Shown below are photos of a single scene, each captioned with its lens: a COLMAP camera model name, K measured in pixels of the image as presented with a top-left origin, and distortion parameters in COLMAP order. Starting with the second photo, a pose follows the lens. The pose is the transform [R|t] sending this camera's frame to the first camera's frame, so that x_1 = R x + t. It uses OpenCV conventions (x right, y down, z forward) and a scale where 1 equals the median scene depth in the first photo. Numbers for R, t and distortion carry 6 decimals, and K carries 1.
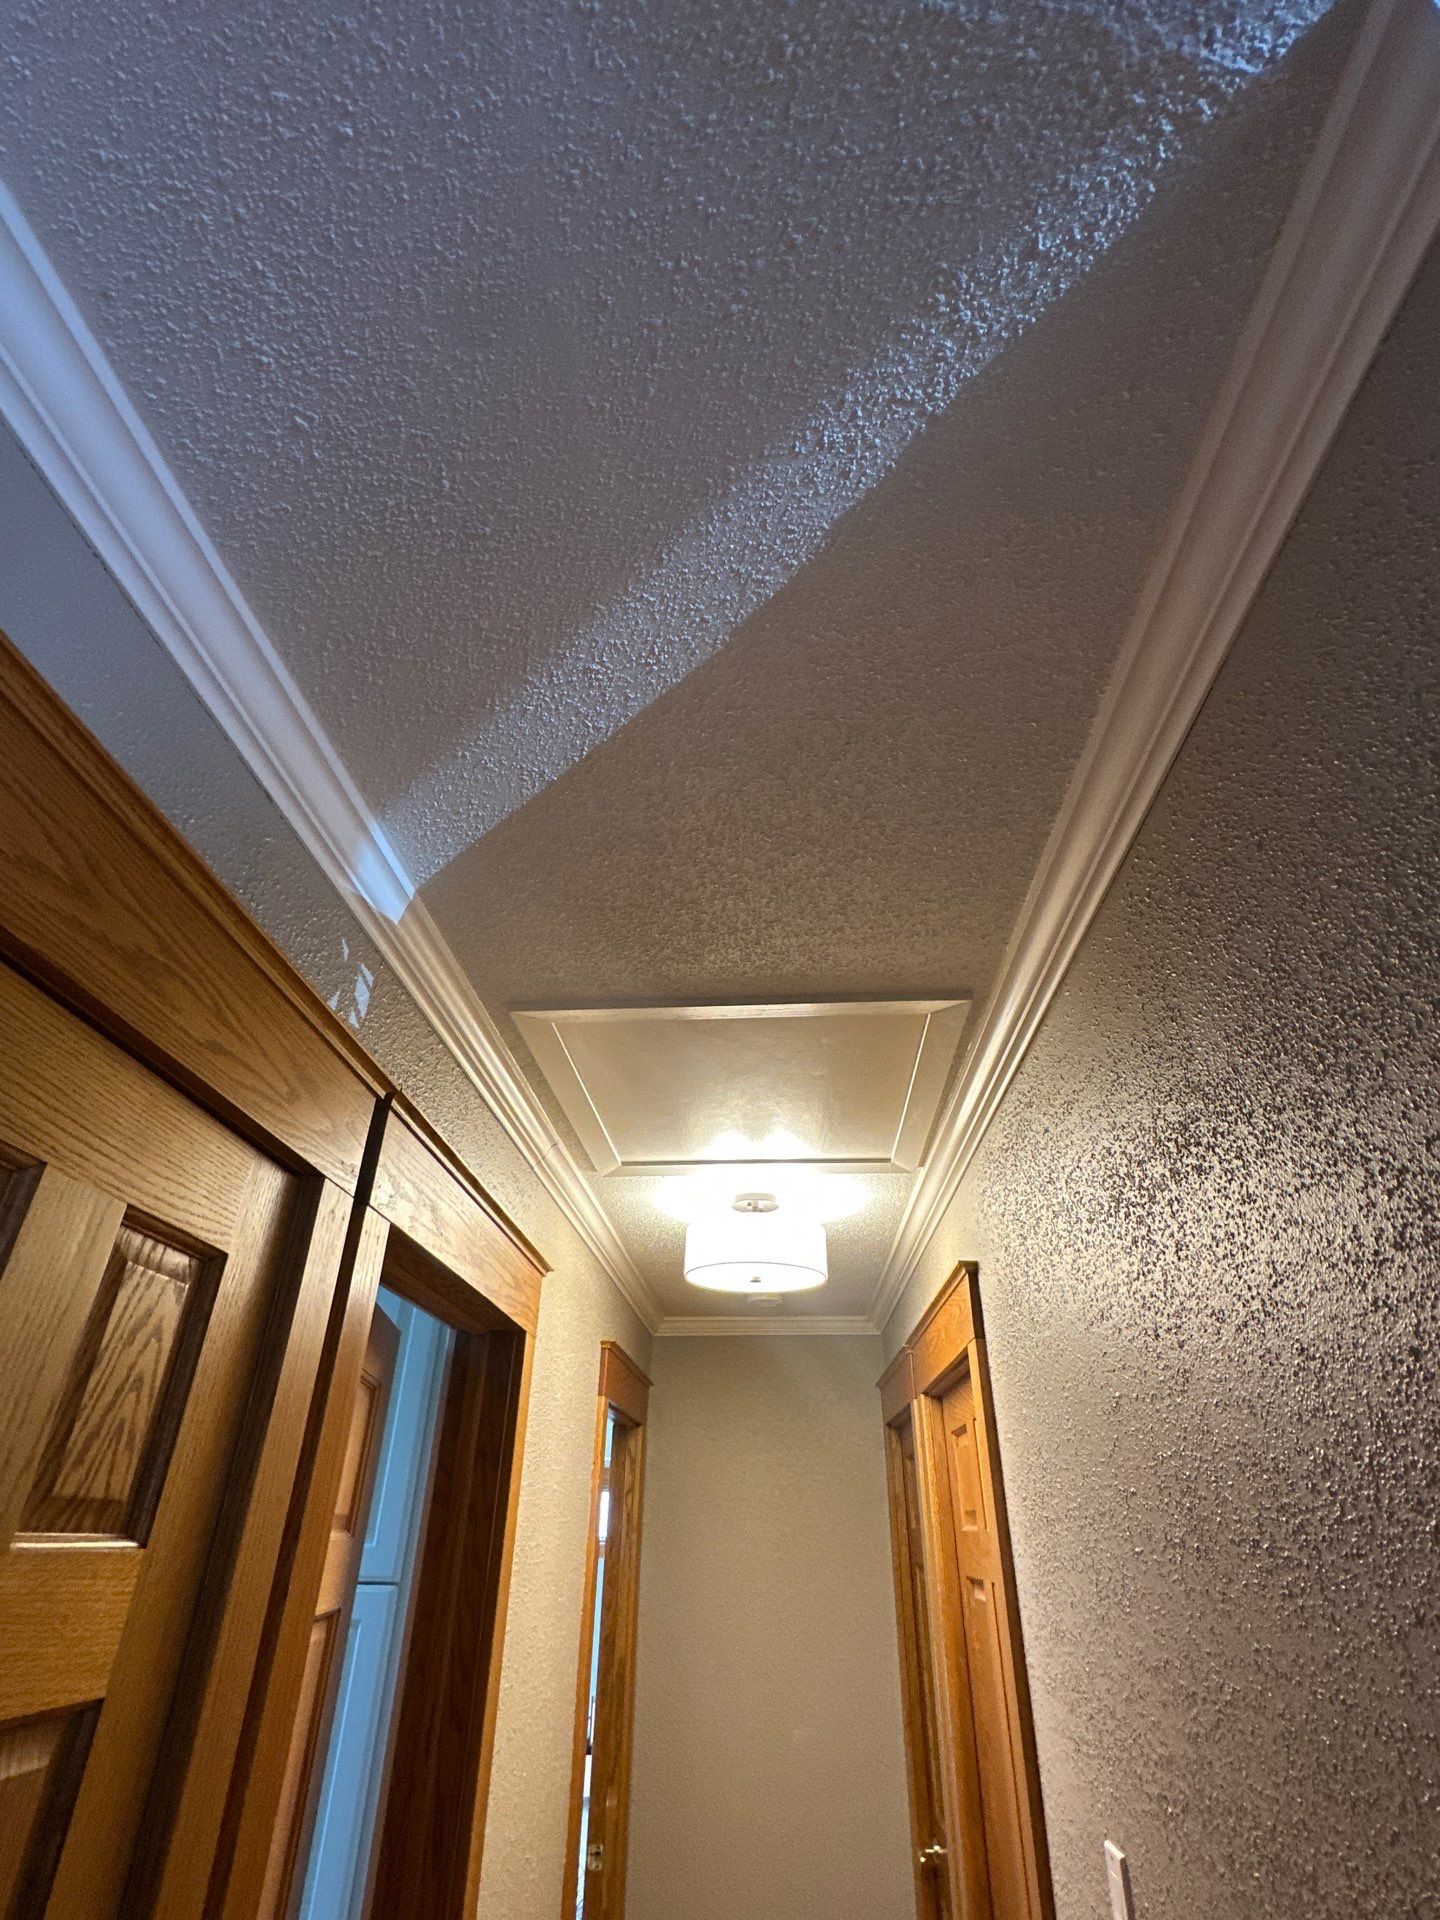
lens RADIAL K [[938.4, 0, 722.2], [0, 938.4, 960.3], [0, 0, 1]] dist [0.000221, 0.000068]
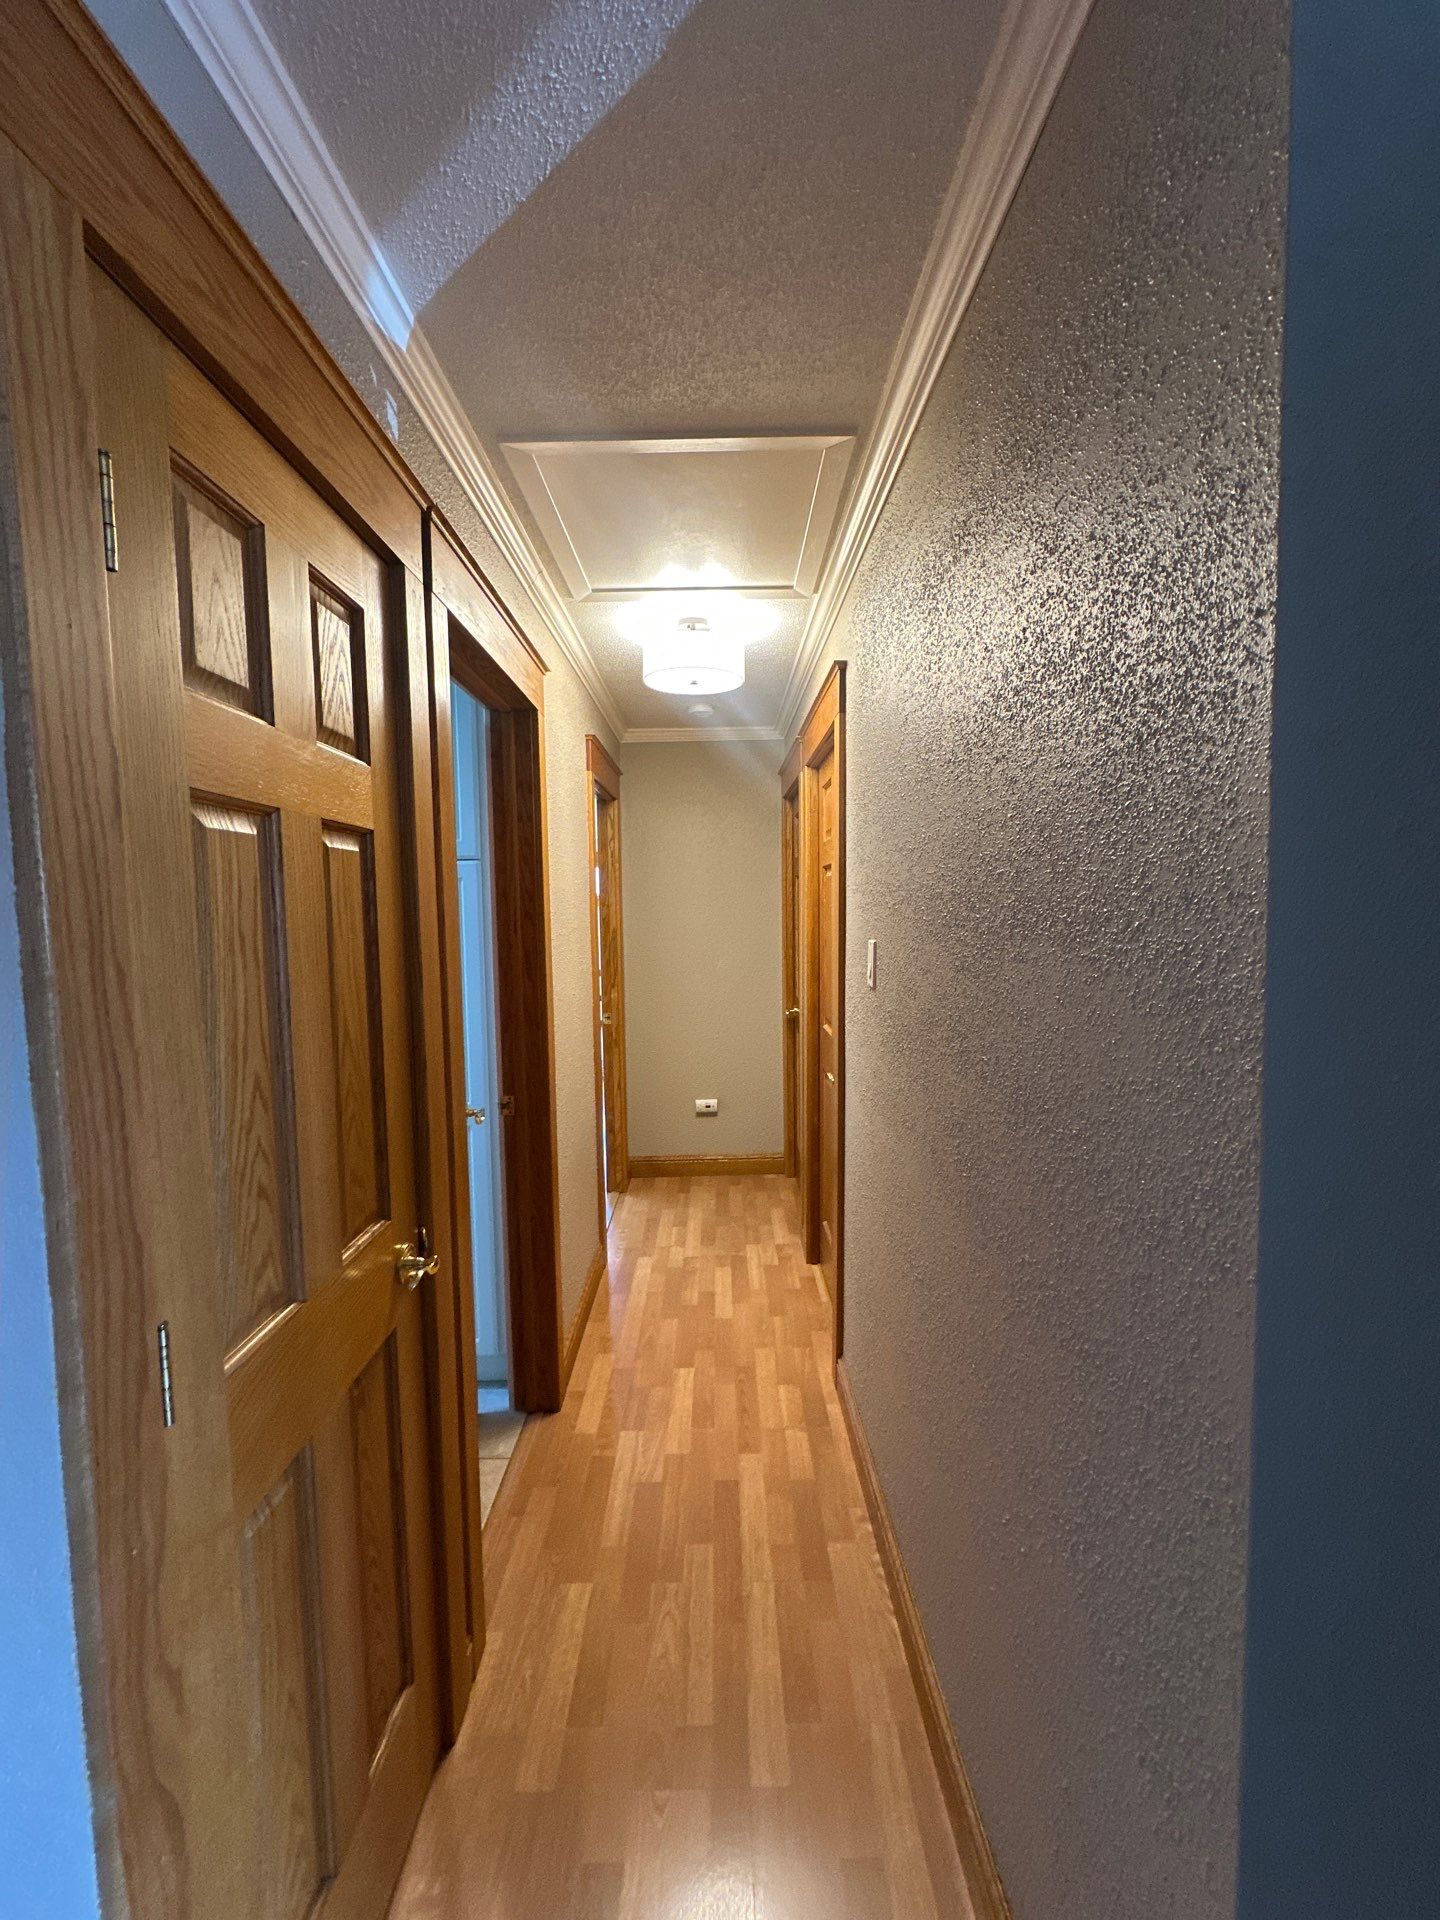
lens RADIAL K [[765.9, 0, 719.5], [0, 765.9, 960.8], [0, 0, 1]] dist [0.000563, -0.000521]
pose [[0.997843, -0.027657, 0.059532, -0.010046], [-0.011780, 0.816745, 0.576879, 0.029438], [-0.064577, -0.576336, 0.814657, -0.319724]]
